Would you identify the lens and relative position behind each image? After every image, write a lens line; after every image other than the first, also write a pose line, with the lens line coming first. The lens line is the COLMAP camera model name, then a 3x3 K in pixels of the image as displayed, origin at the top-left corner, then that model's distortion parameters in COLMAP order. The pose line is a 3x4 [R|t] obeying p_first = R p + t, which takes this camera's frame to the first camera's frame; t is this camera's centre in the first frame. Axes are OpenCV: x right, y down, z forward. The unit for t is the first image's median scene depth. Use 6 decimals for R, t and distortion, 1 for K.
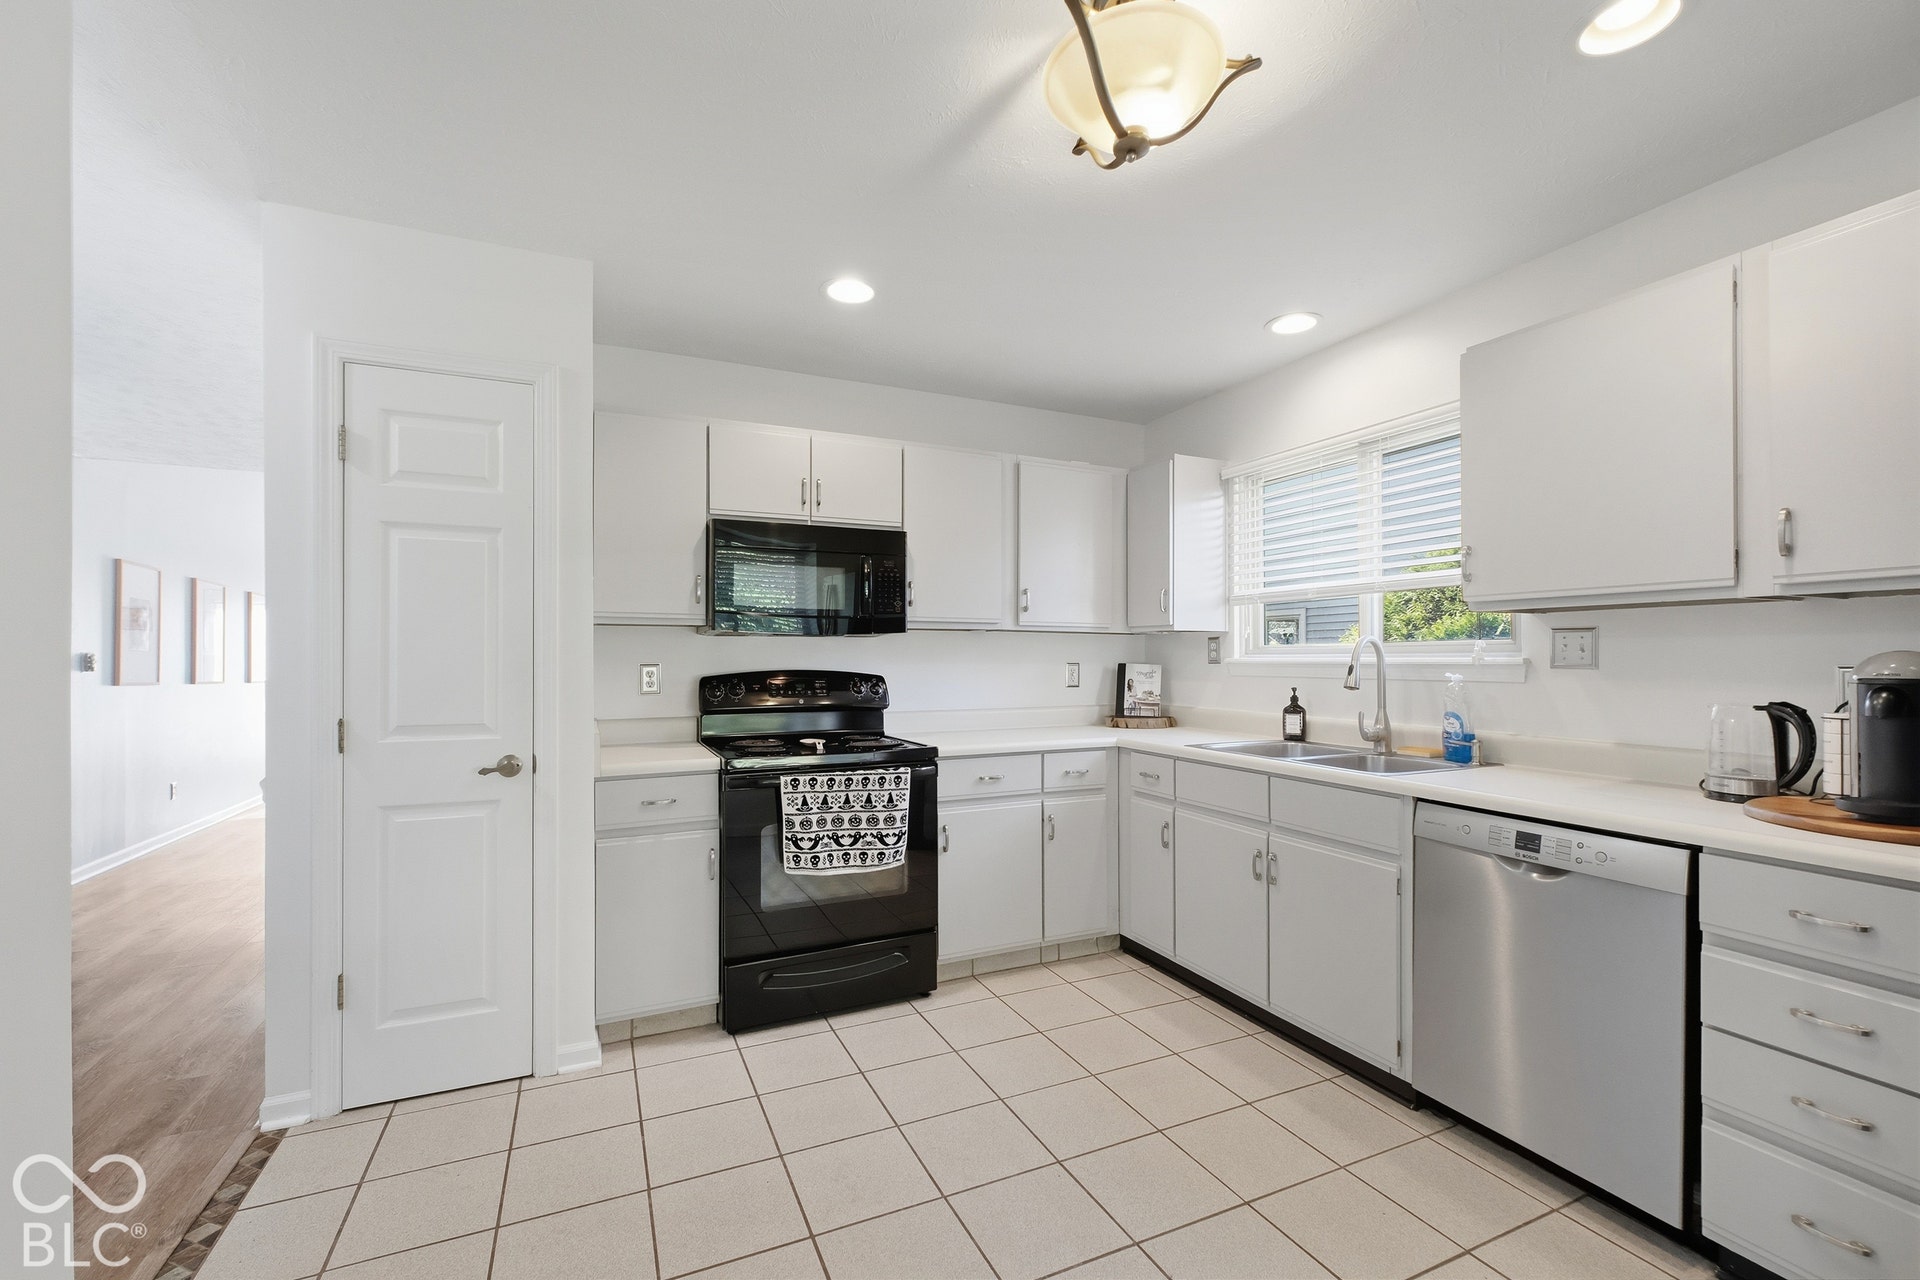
lens RADIAL K [[801.7, 0, 964.8], [0, 801.7, 651.4], [0, 0, 1]] dist [-0.000389, 0.000038]
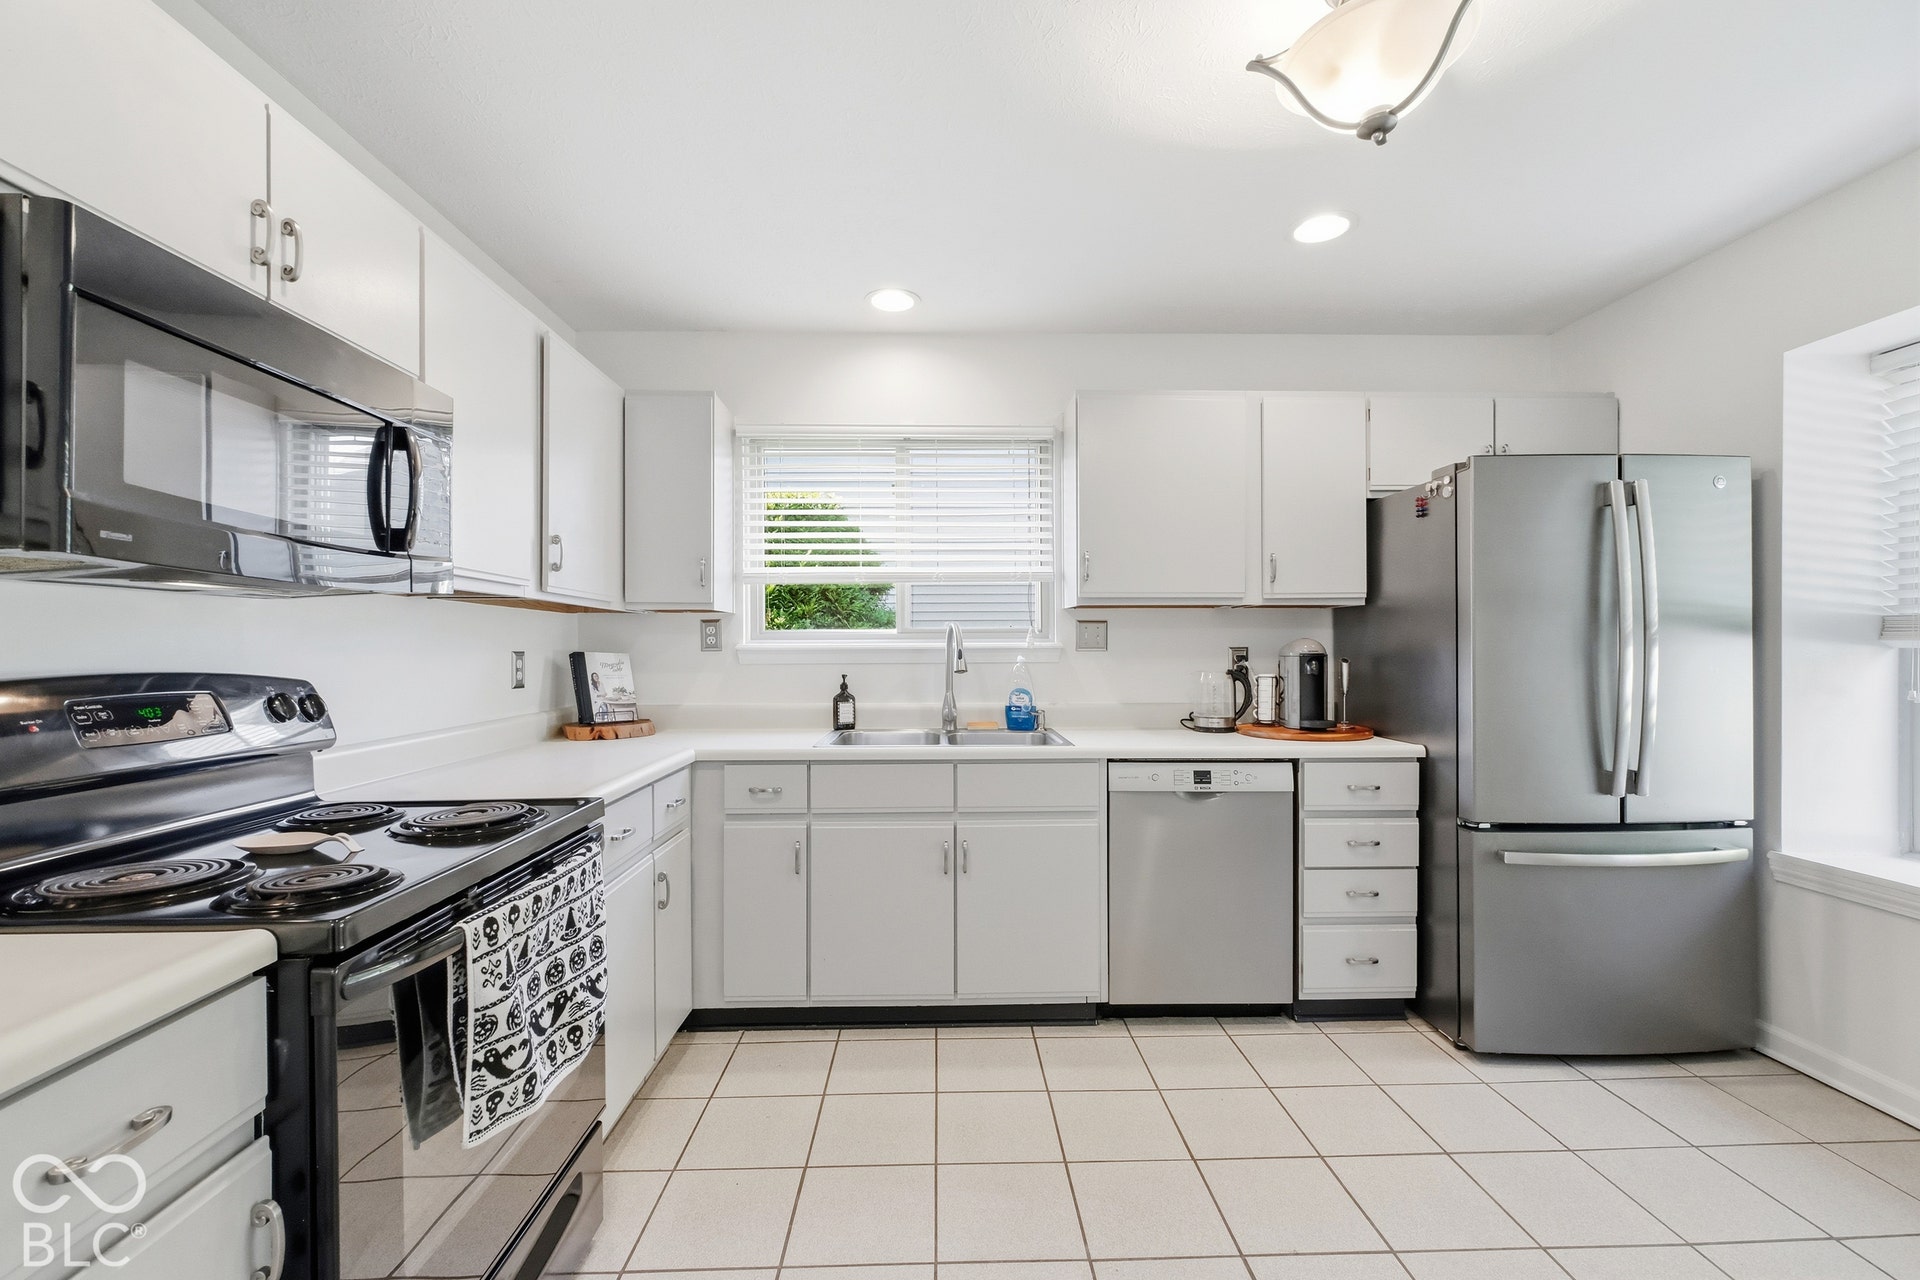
lens RADIAL K [[801.7, 0, 965.8], [0, 801.7, 646.5], [0, 0, 1]] dist [-0.000389, 0.000038]
pose [[0.403260, -0.002680, 0.915082, -0.441713], [-0.003532, 0.999984, 0.004485, 0.007190], [-0.915079, -0.005041, 0.403244, 0.517560]]
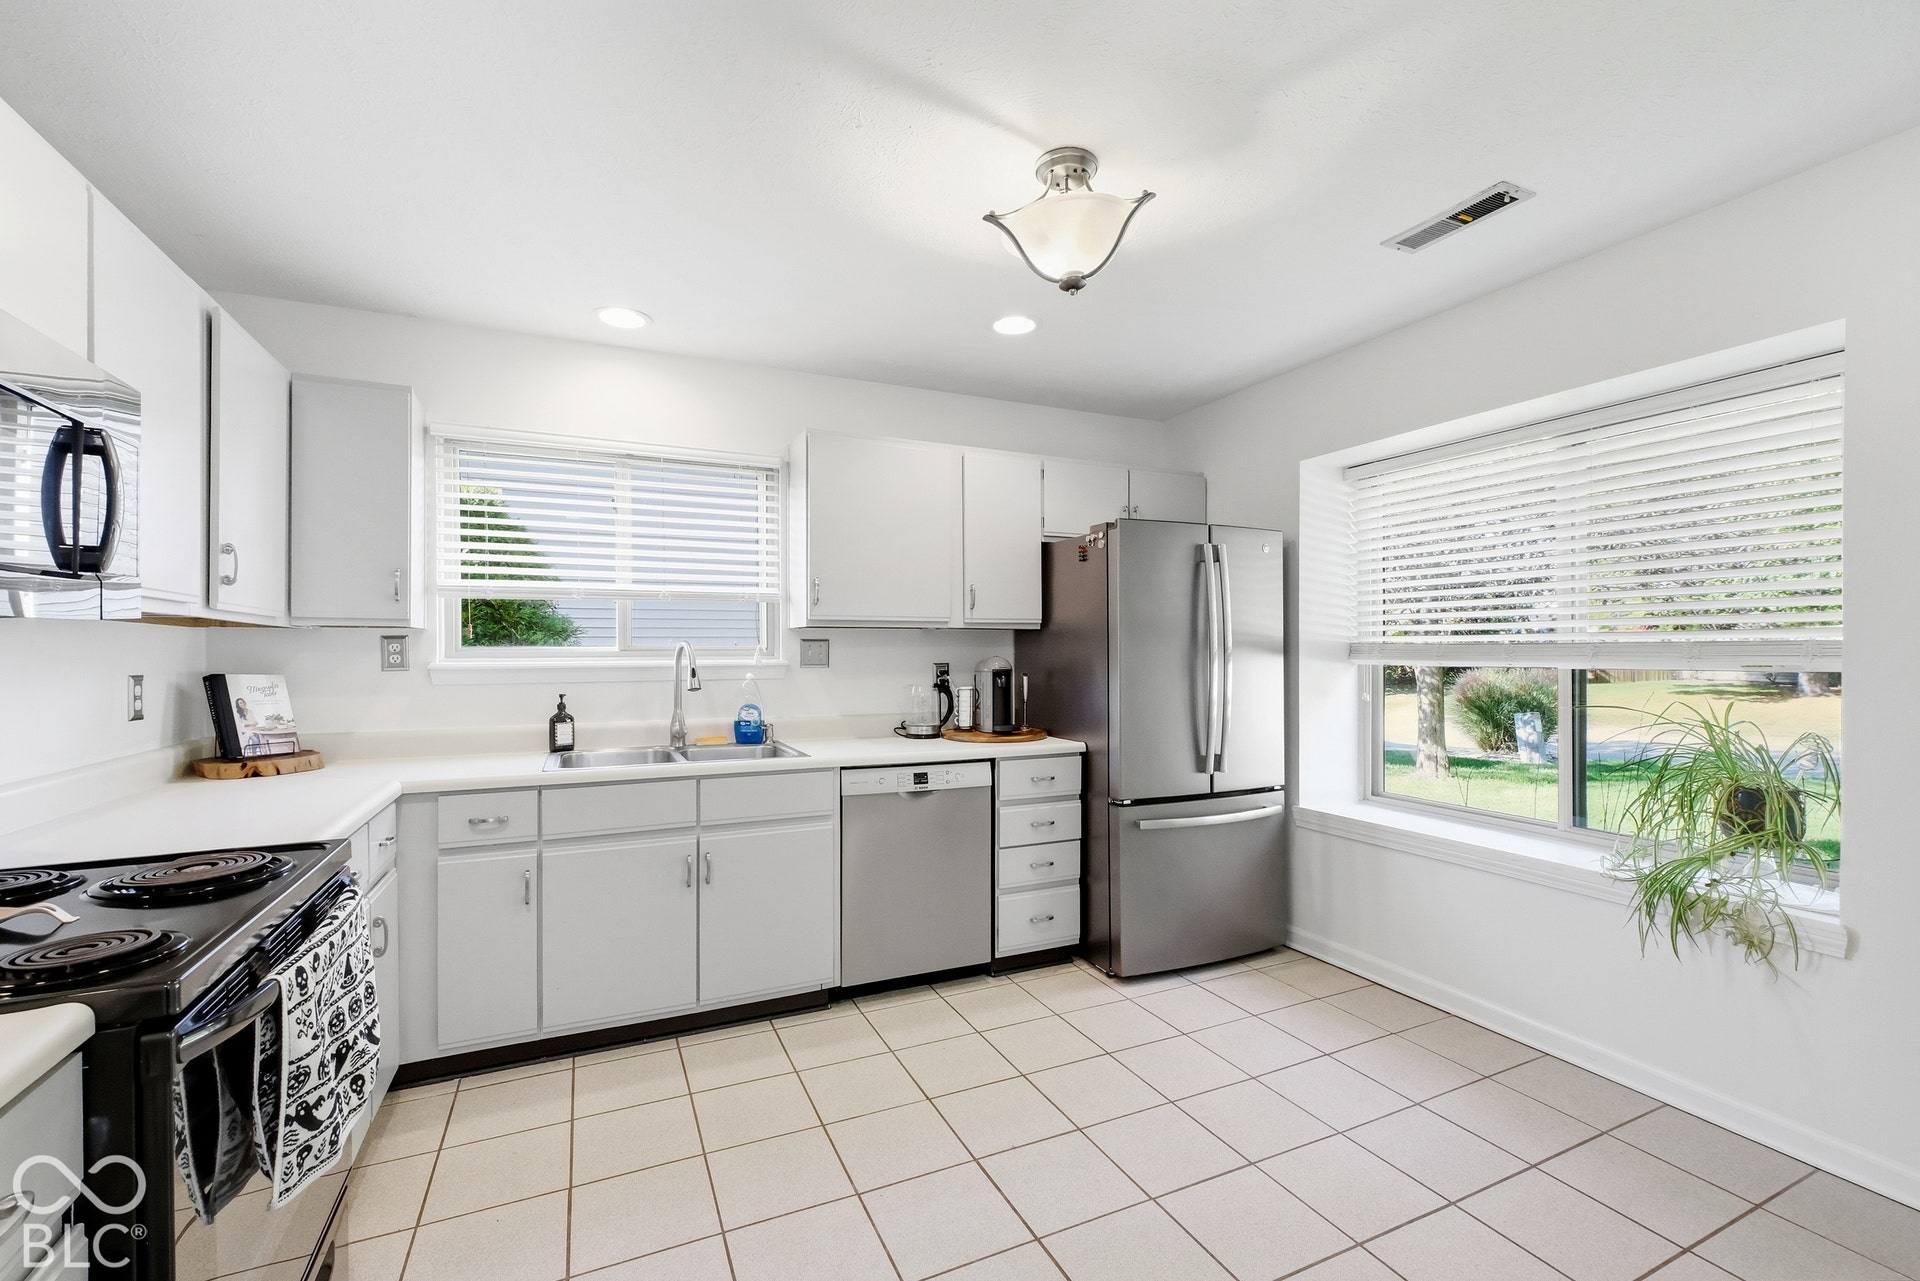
lens RADIAL K [[801.7, 0, 960.4], [0, 801.7, 647.0], [0, 0, 1]] dist [-0.000389, 0.000038]
pose [[0.015840, 0.003734, 0.999868, -0.549054], [-0.005565, 0.999978, -0.003647, -0.009366], [-0.999859, -0.005506, 0.015860, 0.566874]]
